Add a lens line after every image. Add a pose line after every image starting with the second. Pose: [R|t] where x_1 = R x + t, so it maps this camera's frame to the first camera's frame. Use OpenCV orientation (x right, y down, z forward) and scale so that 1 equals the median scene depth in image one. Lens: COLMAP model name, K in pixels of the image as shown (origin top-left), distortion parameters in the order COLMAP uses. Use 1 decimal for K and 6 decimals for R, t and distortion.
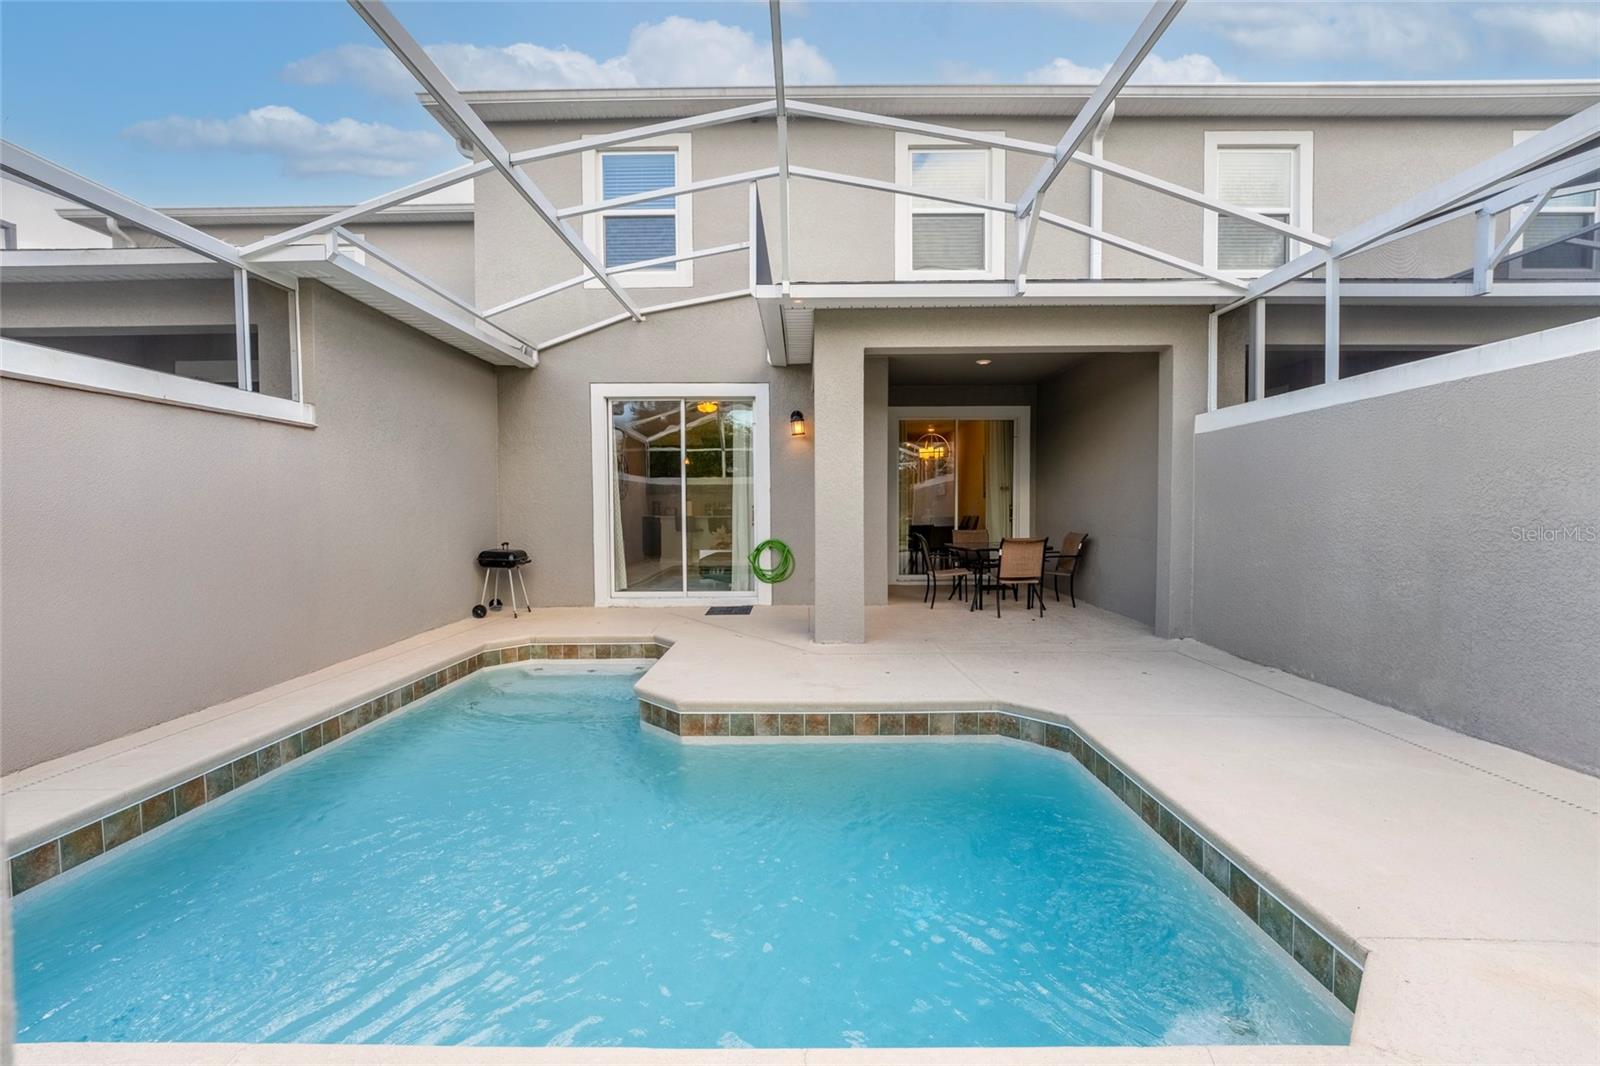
lens RADIAL K [[657.5, 0, 812.0], [0, 657.5, 532.2], [0, 0, 1]] dist [-0.010819, 0.002126]
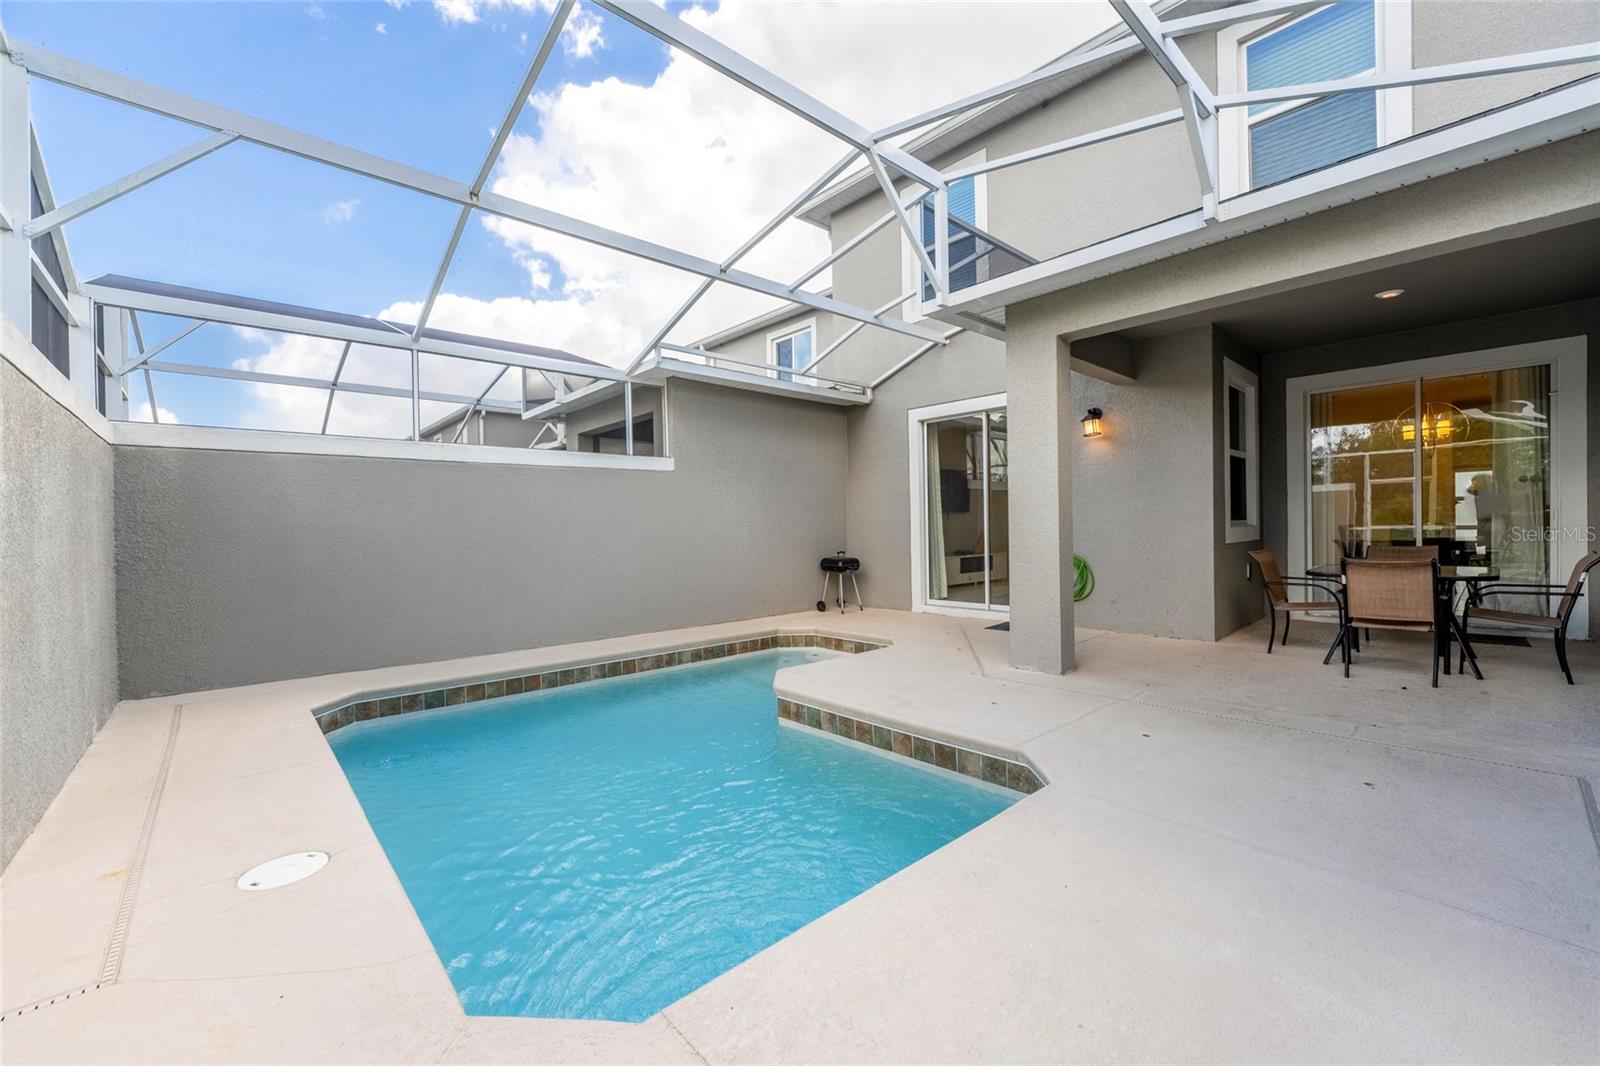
lens RADIAL K [[657.5, 0, 802.4], [0, 657.5, 533.6], [0, 0, 1]] dist [-0.010819, 0.002126]
pose [[0.669309, -0.001472, -0.742982, 0.469374], [-0.009231, 0.999904, -0.010296, -0.004783], [0.742927, 0.013749, 0.669232, 0.156281]]
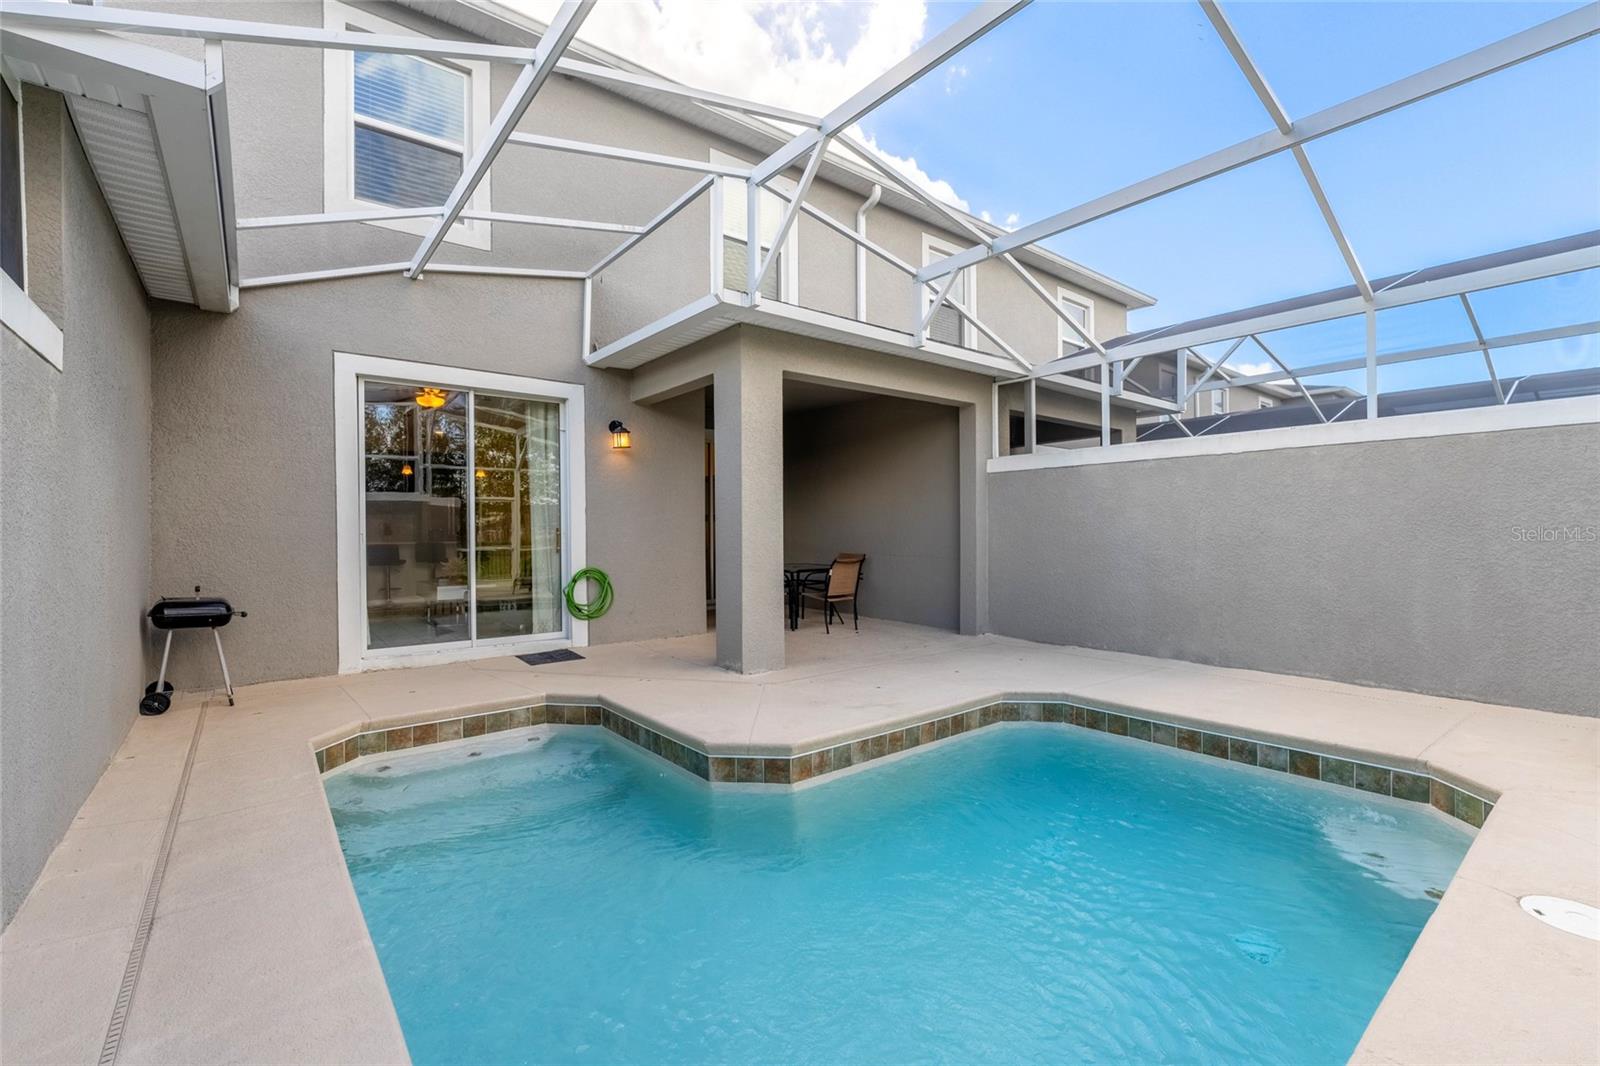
lens RADIAL K [[685.8, 0, 814.4], [0, 685.8, 536.5], [0, 0, 1]] dist [-0.014218, -0.000339]
pose [[0.775196, -0.003697, 0.631710, -0.505849], [0.023479, 0.999461, -0.022963, -0.003291], [-0.631284, 0.032633, 0.774865, 0.162315]]
